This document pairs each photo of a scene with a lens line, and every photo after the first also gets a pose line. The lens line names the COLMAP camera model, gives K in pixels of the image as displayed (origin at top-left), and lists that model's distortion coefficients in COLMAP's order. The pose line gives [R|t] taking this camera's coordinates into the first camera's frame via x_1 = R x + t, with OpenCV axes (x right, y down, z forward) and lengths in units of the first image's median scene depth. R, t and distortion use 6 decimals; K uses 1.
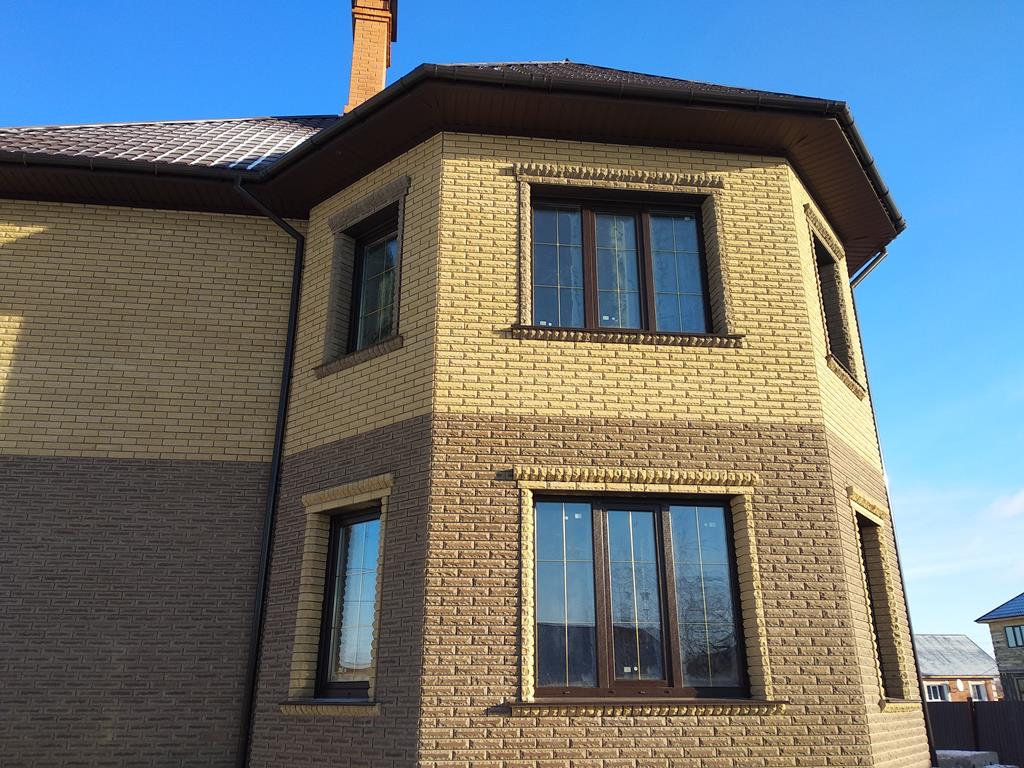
lens RADIAL K [[794.3, 0, 515.7], [0, 794.3, 391.1], [0, 0, 1]] dist [0.055522, -0.063871]
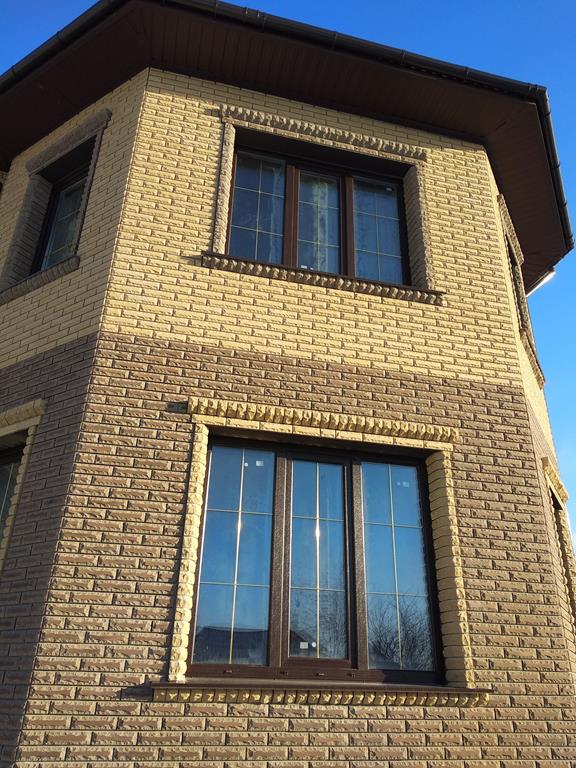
lens RADIAL K [[595.7, 0, 288.0], [0, 595.7, 384.0], [0, 0, 1]] dist [0.055522, -0.063871]
pose [[0.991681, 0.079384, 0.101324, 0.036553], [-0.068696, 0.992103, -0.104938, 0.138513], [-0.108854, 0.097105, 0.989303, 0.340757]]
